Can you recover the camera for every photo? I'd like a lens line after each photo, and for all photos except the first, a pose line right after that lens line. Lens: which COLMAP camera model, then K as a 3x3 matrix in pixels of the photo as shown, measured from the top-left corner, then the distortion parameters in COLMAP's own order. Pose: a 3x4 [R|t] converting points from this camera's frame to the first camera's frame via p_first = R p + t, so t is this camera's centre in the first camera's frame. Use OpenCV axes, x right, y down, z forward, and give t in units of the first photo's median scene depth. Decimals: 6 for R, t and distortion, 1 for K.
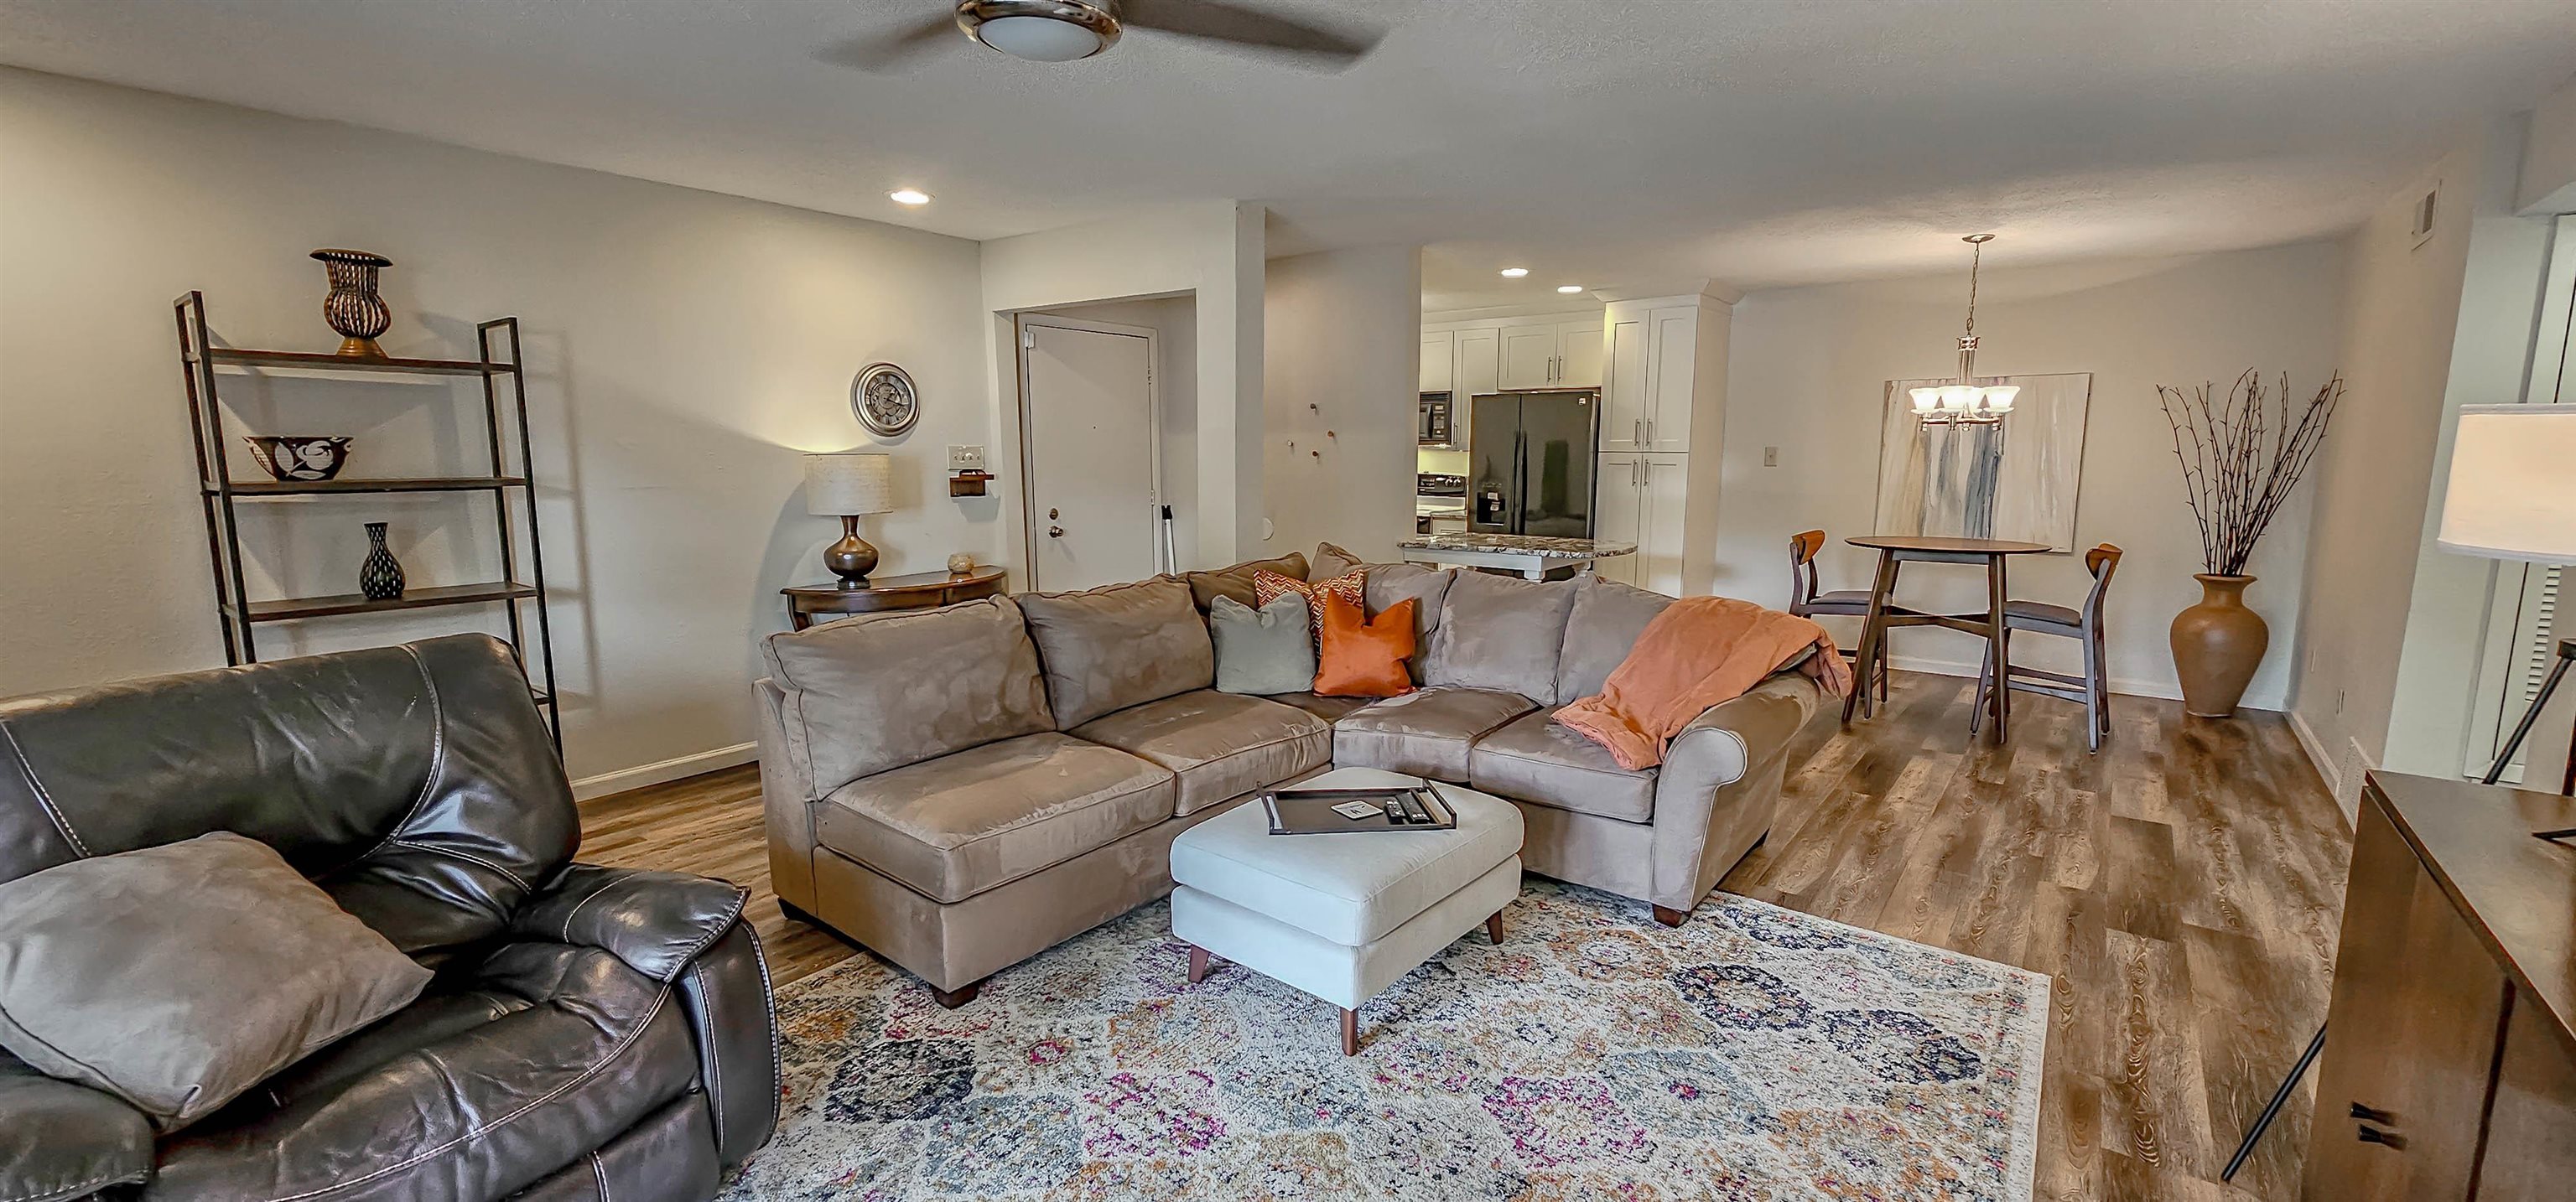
lens RADIAL K [[1055.7, 0, 1287.3], [0, 1055.7, 608.6], [0, 0, 1]] dist [-0.001870, 0.000028]
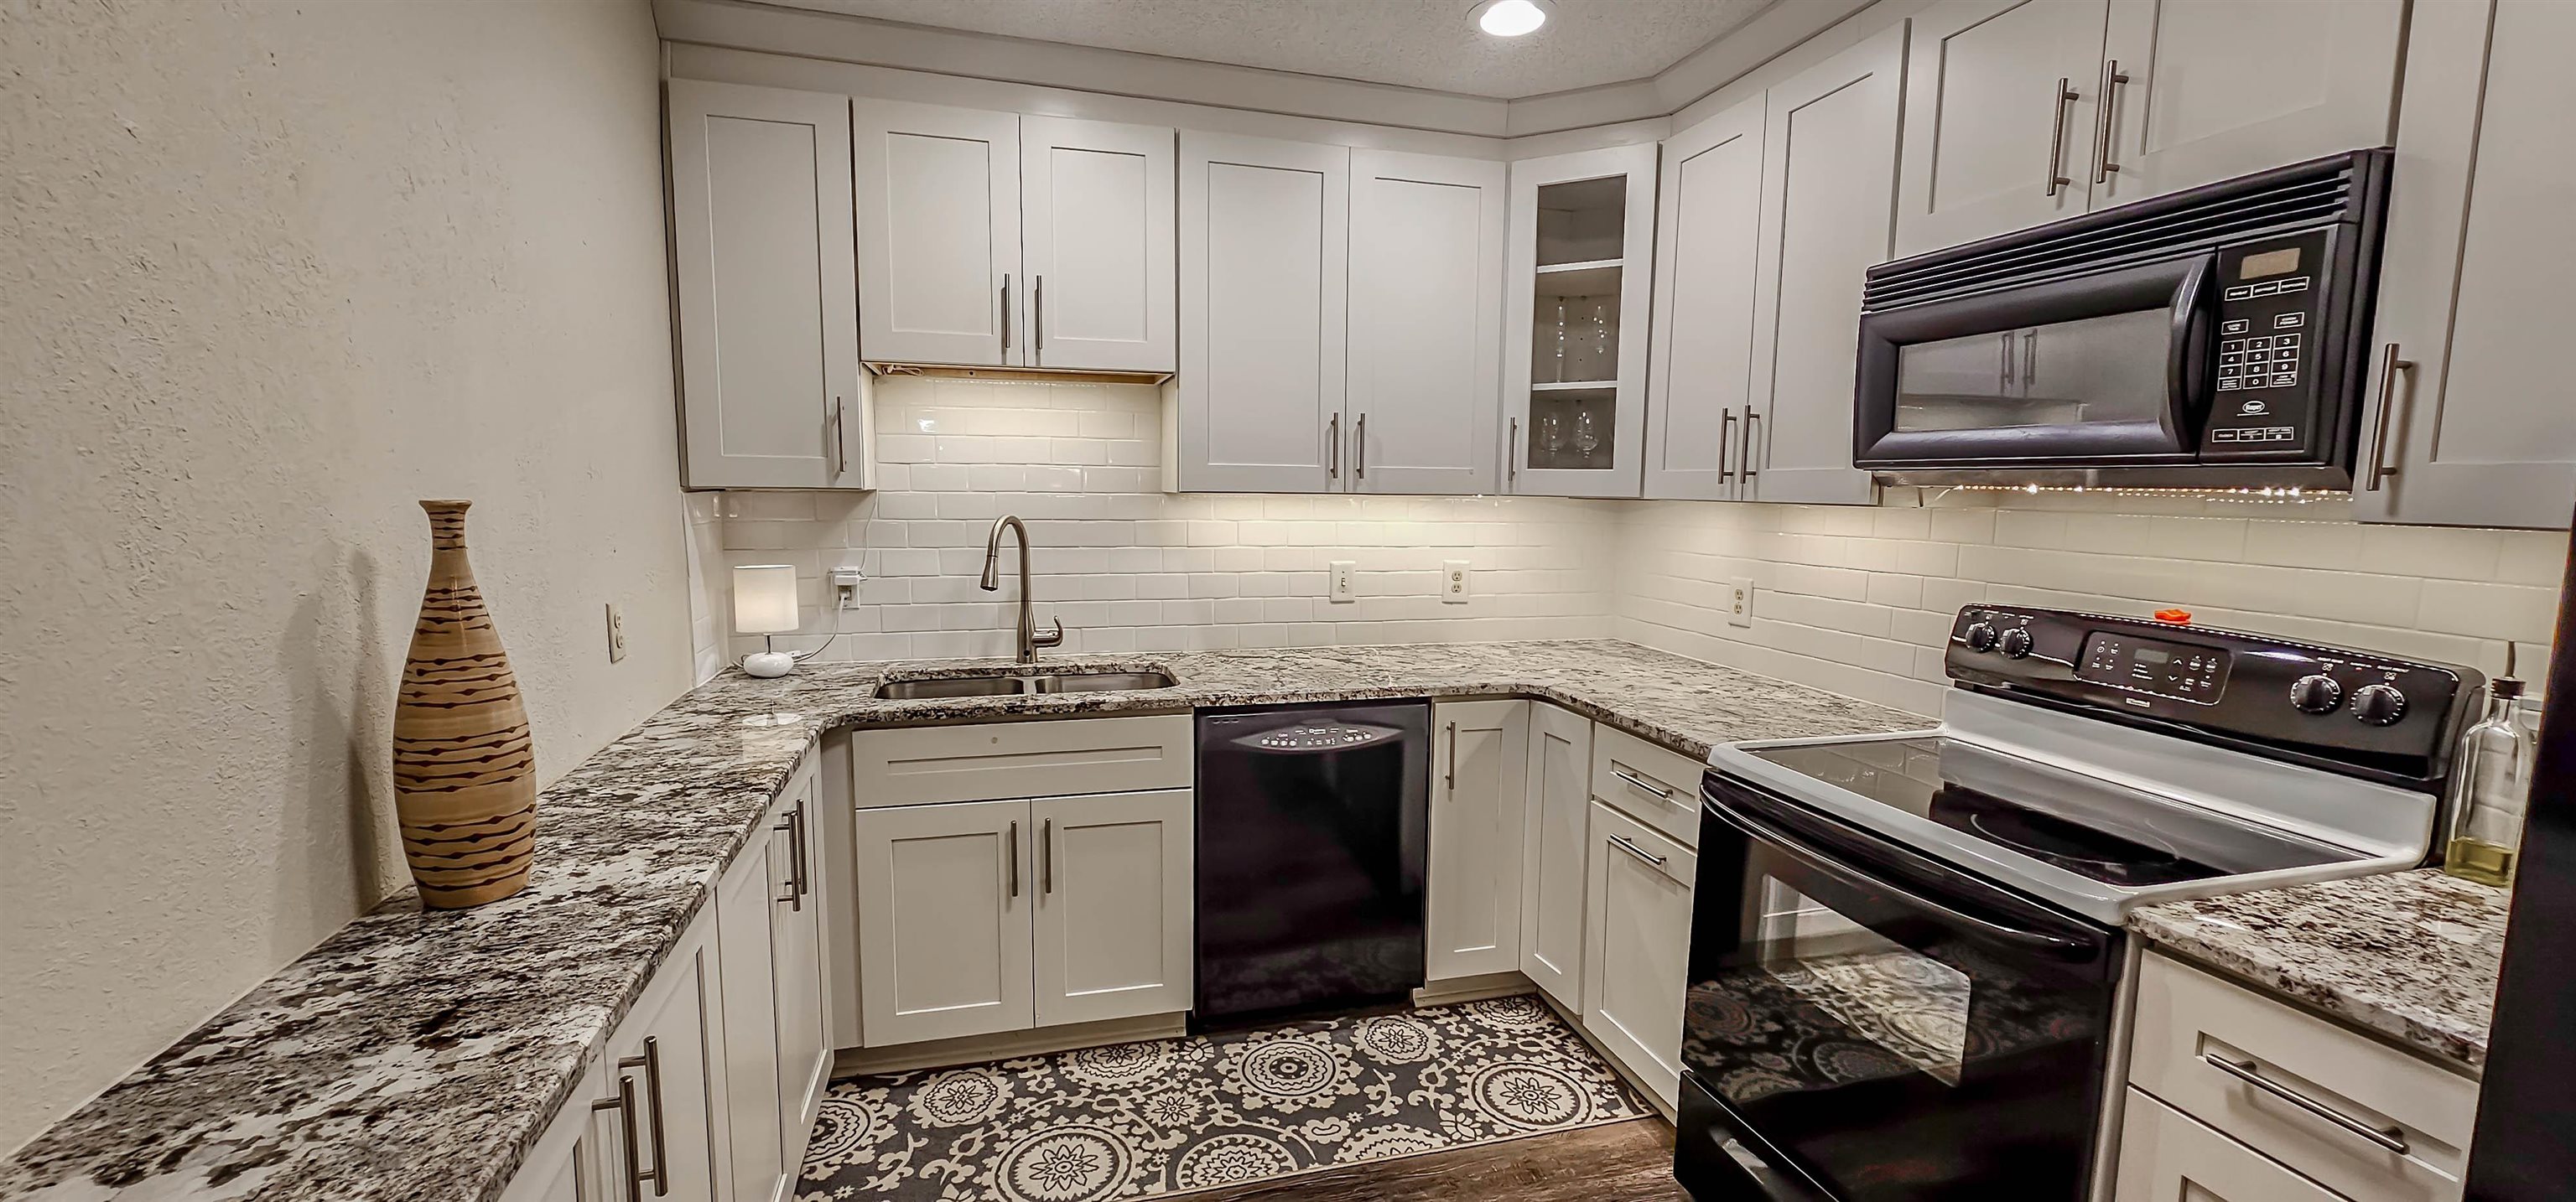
lens RADIAL K [[1055.7, 0, 1299.6], [0, 1055.7, 605.1], [0, 0, 1]] dist [-0.001870, 0.000028]
pose [[0.801859, 0.076142, -0.592642, 0.187877], [-0.100506, 0.994903, -0.008163, -0.183687], [0.589000, 0.066109, 0.805425, 1.188605]]
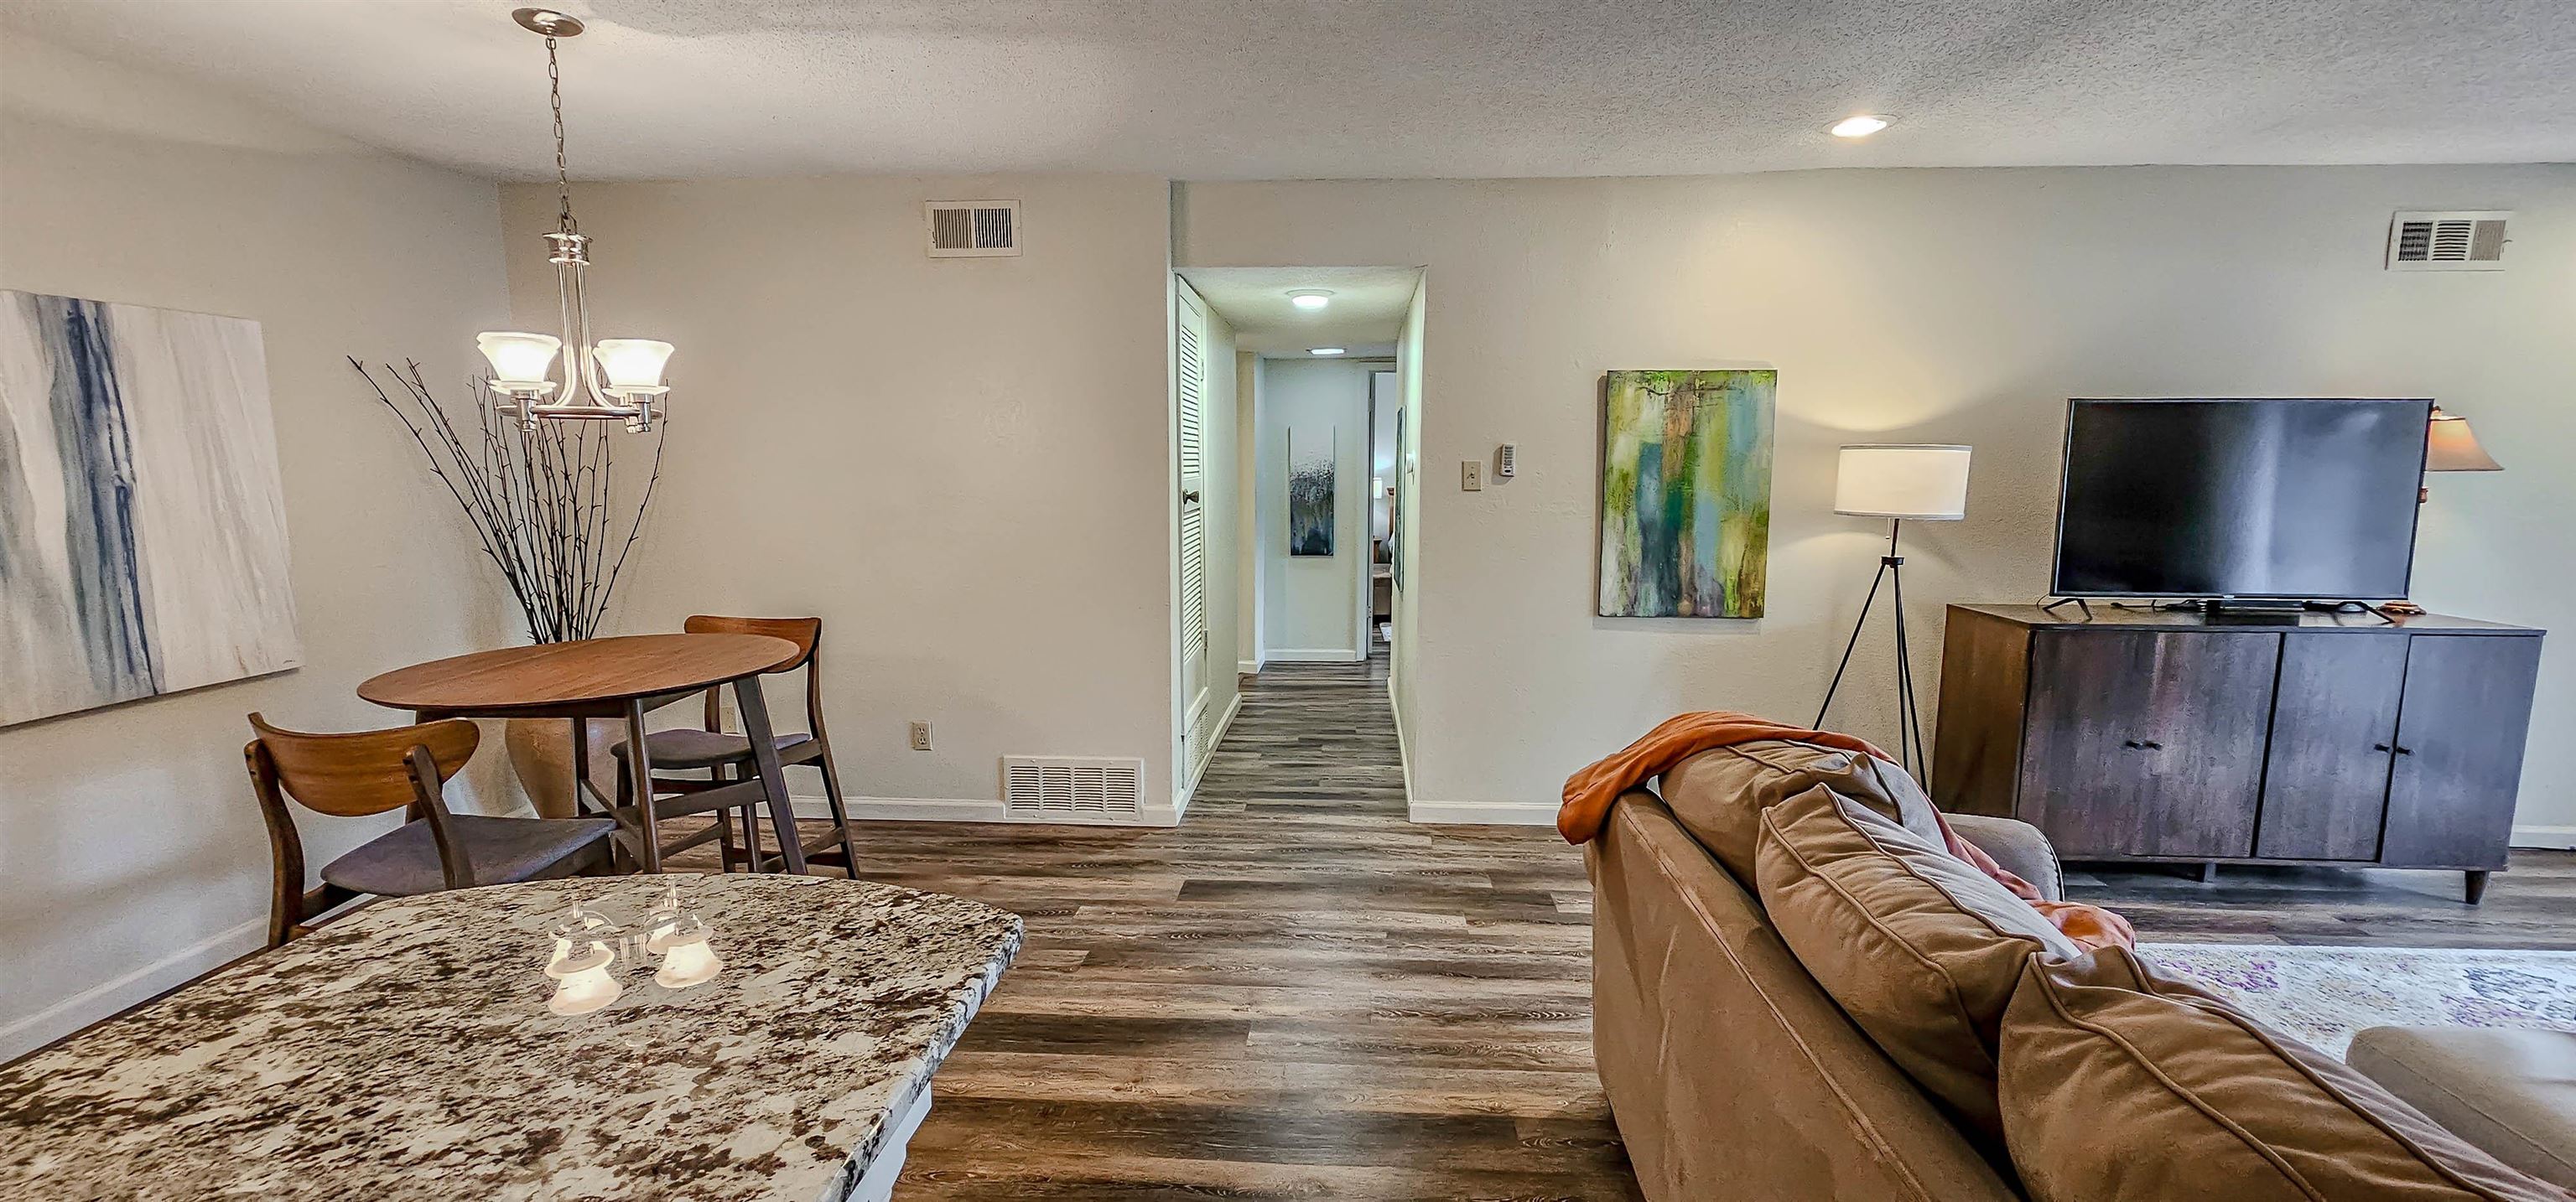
lens RADIAL K [[1055.7, 0, 1294.8], [0, 1055.7, 611.7], [0, 0, 1]] dist [-0.001870, 0.000028]
pose [[-0.568099, -0.116866, 0.814620, 0.052568], [0.123724, 0.966487, 0.224935, -0.155394], [-0.813607, 0.228574, -0.534601, 1.002235]]
